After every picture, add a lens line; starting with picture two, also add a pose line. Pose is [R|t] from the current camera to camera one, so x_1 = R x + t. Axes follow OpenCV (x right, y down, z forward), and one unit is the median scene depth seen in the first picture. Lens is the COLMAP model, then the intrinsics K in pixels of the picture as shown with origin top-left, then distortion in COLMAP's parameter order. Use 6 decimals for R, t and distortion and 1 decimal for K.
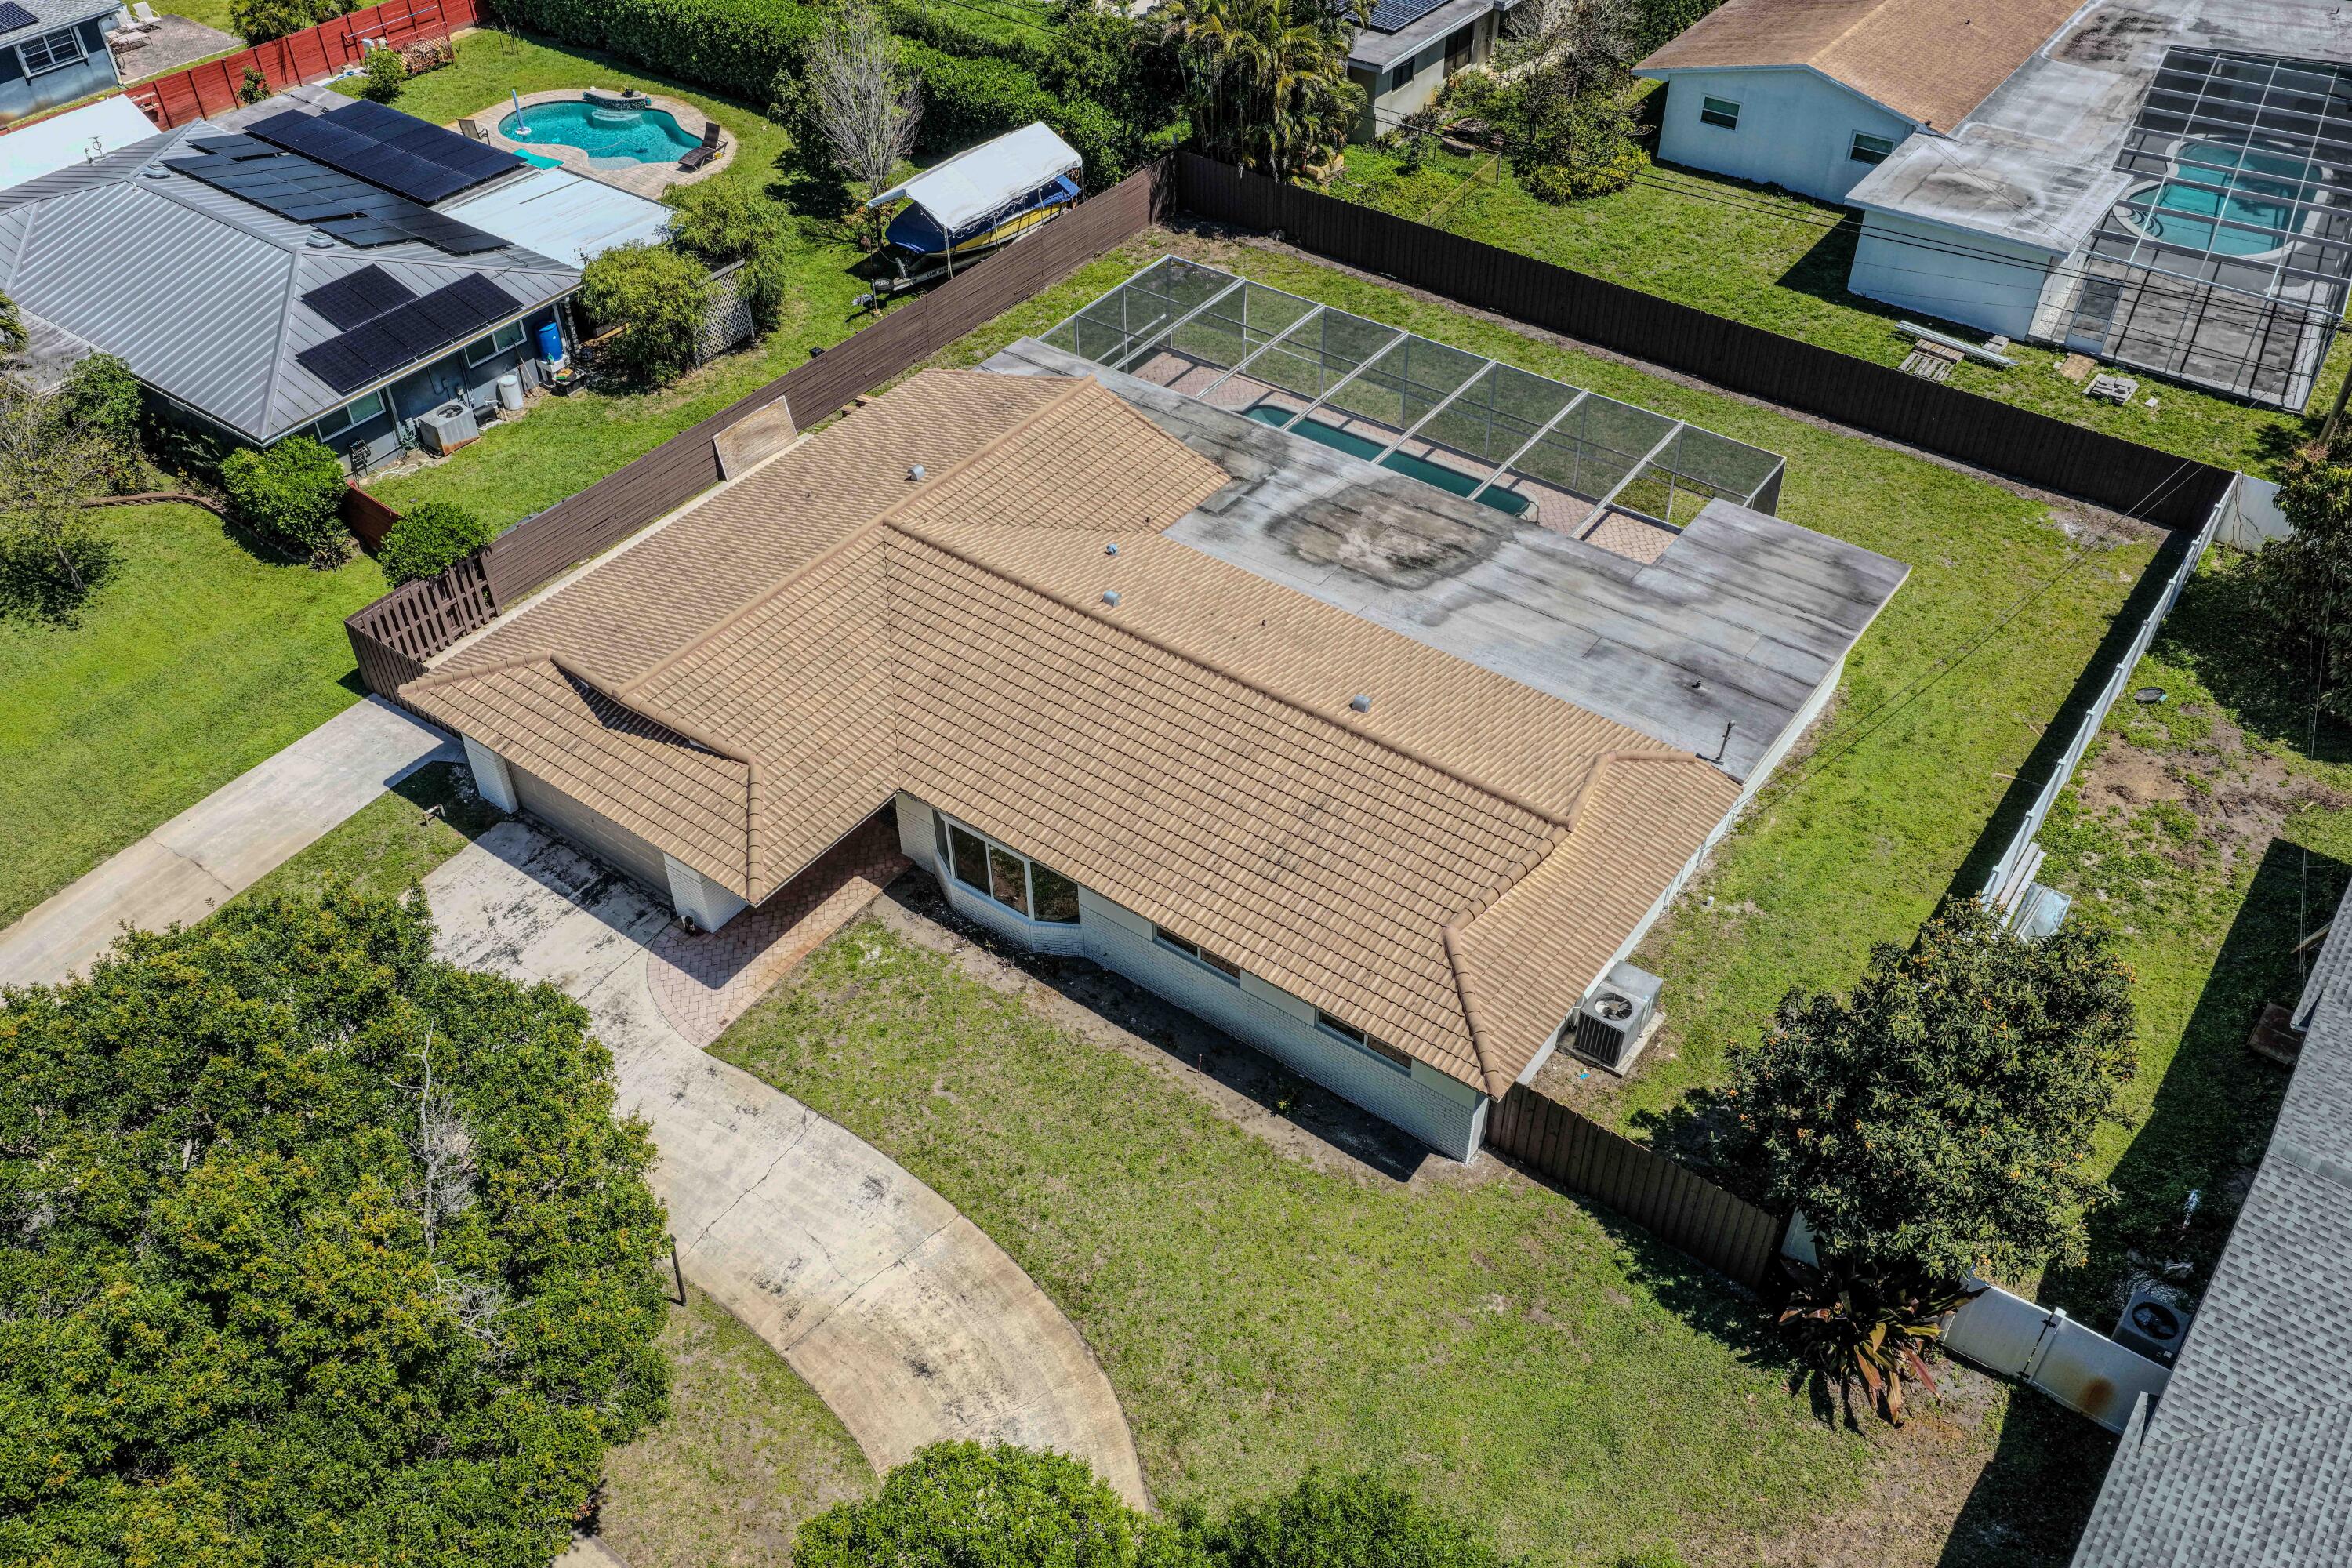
lens RADIAL K [[1952.1, 0, 1174.5], [0, 1952.1, 790.8], [0, 0, 1]] dist [-0.018465, 0.046203]
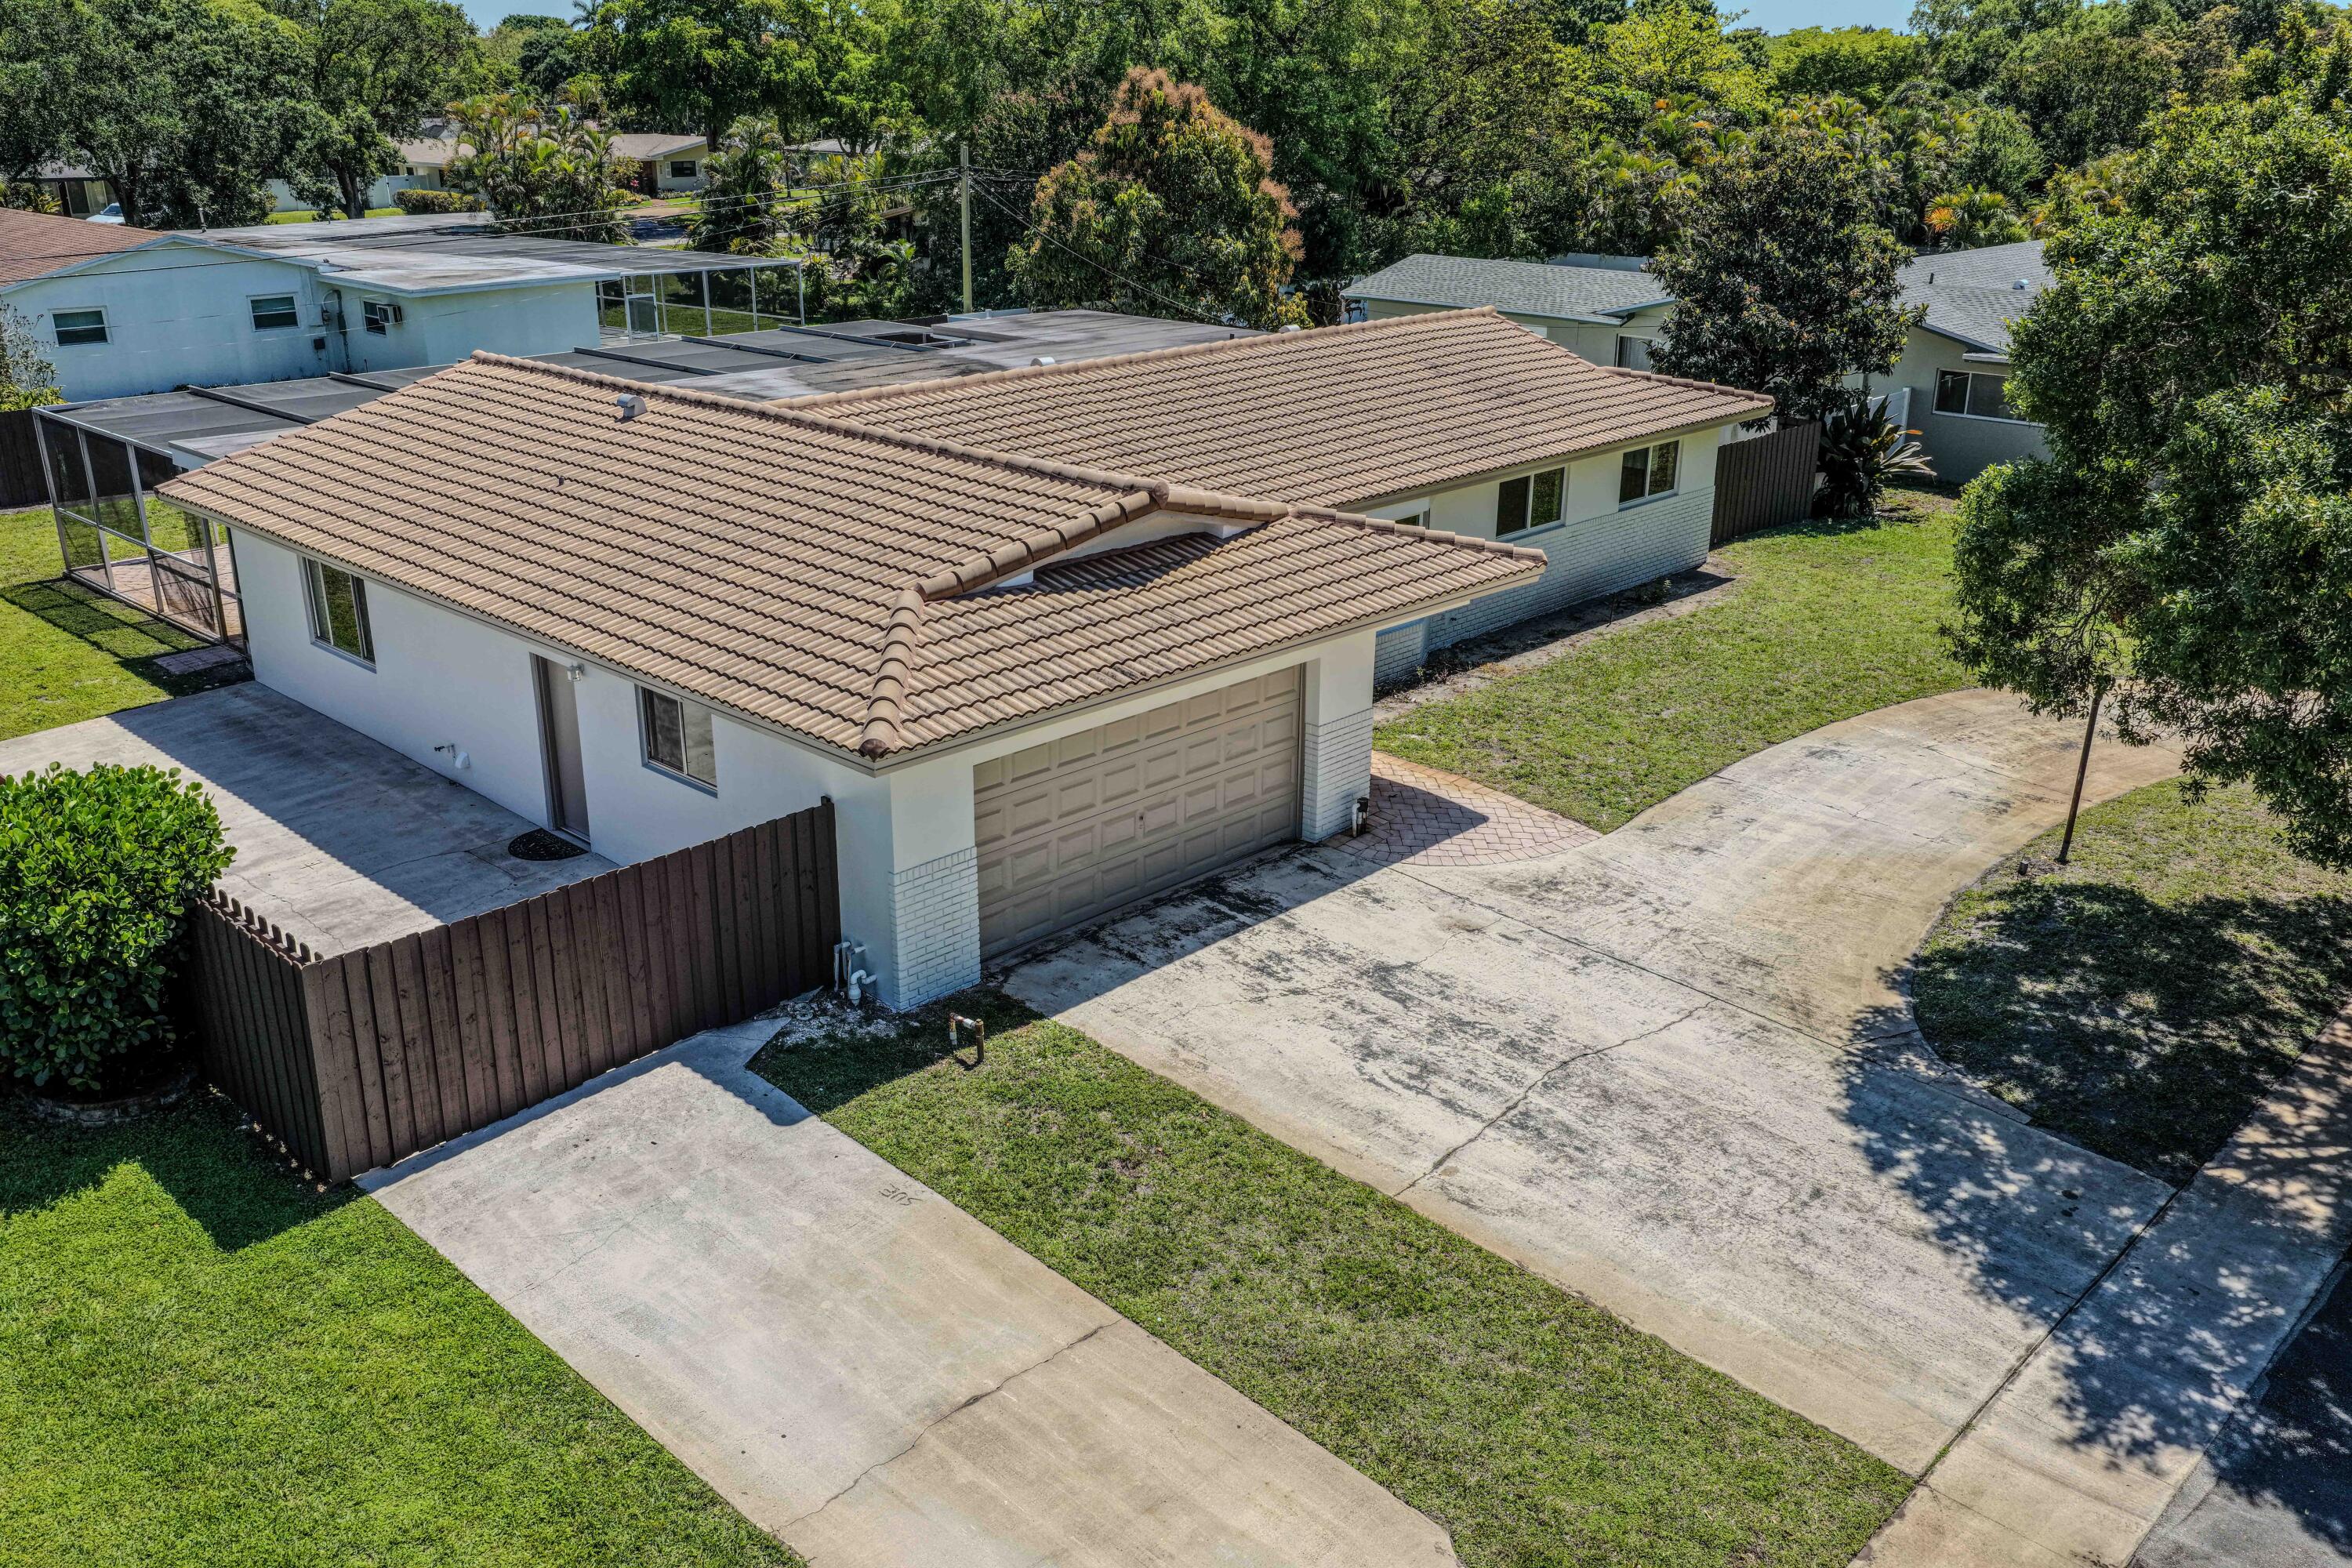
lens RADIAL K [[1952.1, 0, 1174.5], [0, 1952.1, 790.8], [0, 0, 1]] dist [-0.018465, 0.046203]
pose [[0.131220, -0.335196, 0.932966, -0.632455], [0.651157, 0.738765, 0.173840, -0.061013], [-0.747513, 0.584696, 0.315205, 0.661084]]
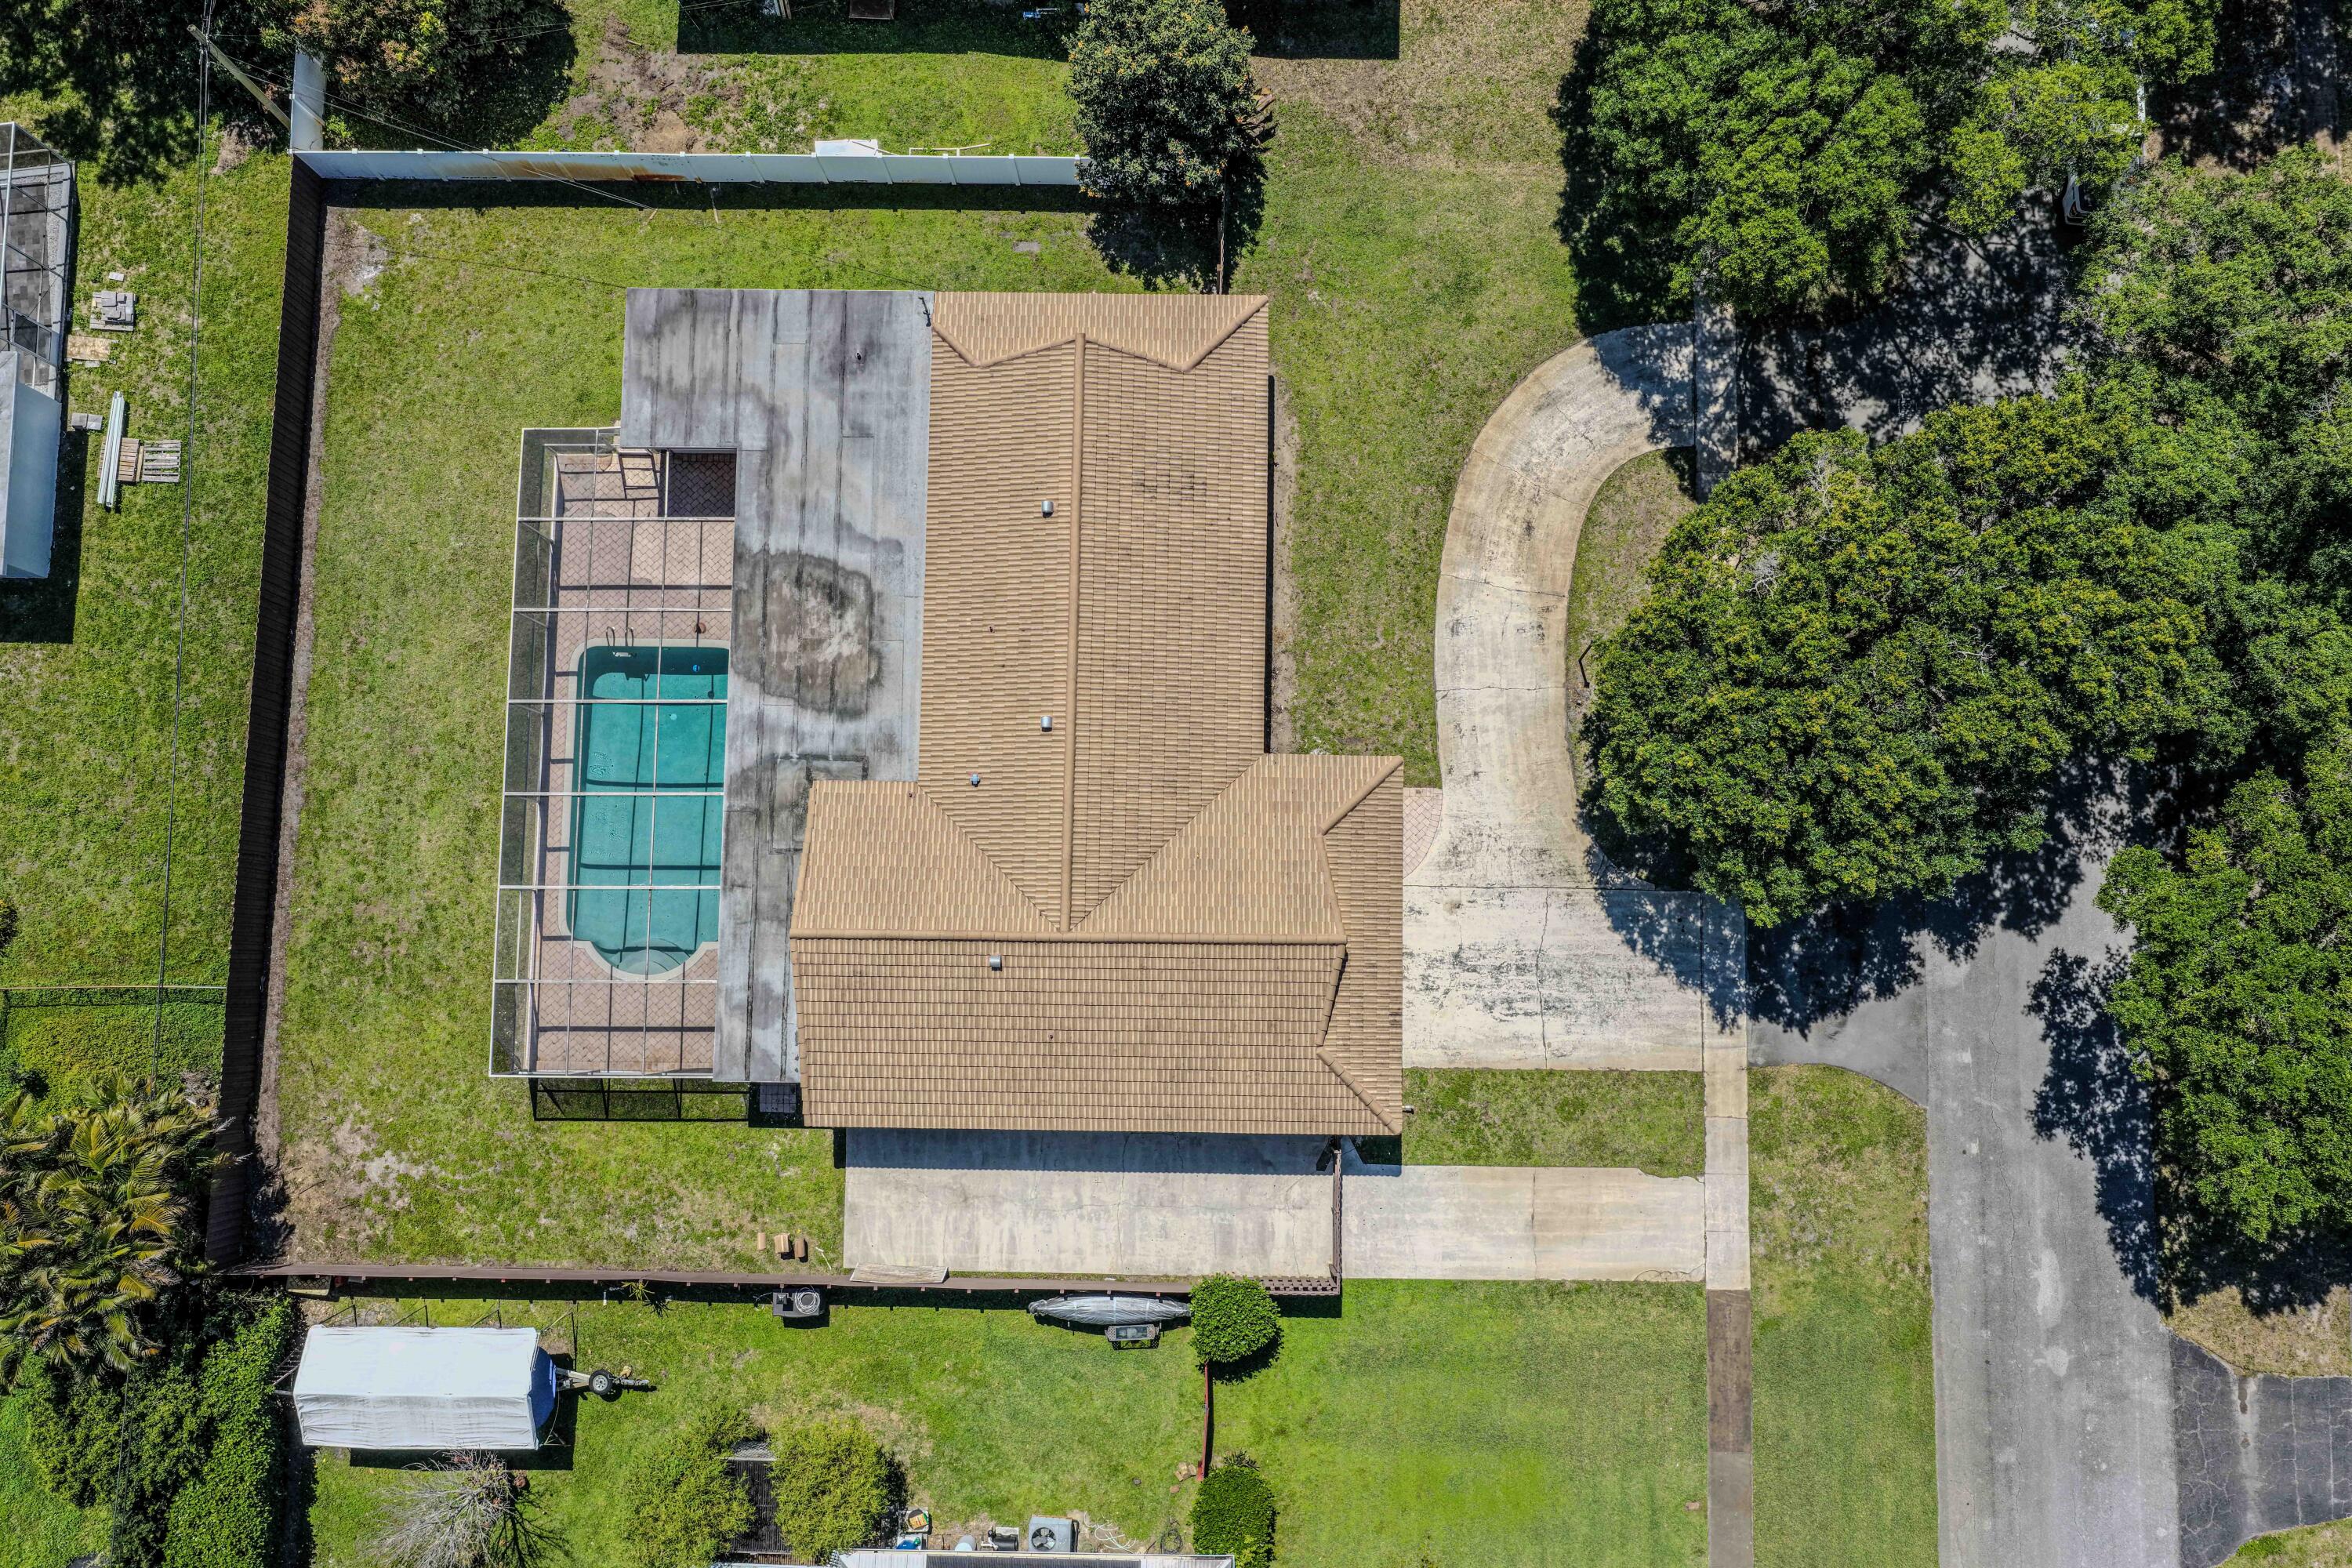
lens RADIAL K [[1952.1, 0, 1174.5], [0, 1952.1, 790.8], [0, 0, 1]] dist [-0.018465, 0.046203]
pose [[-0.580273, -0.808300, 0.099675, -0.203330], [0.552678, -0.300928, 0.777168, -0.882276], [-0.598189, 0.506058, 0.621349, 0.119190]]
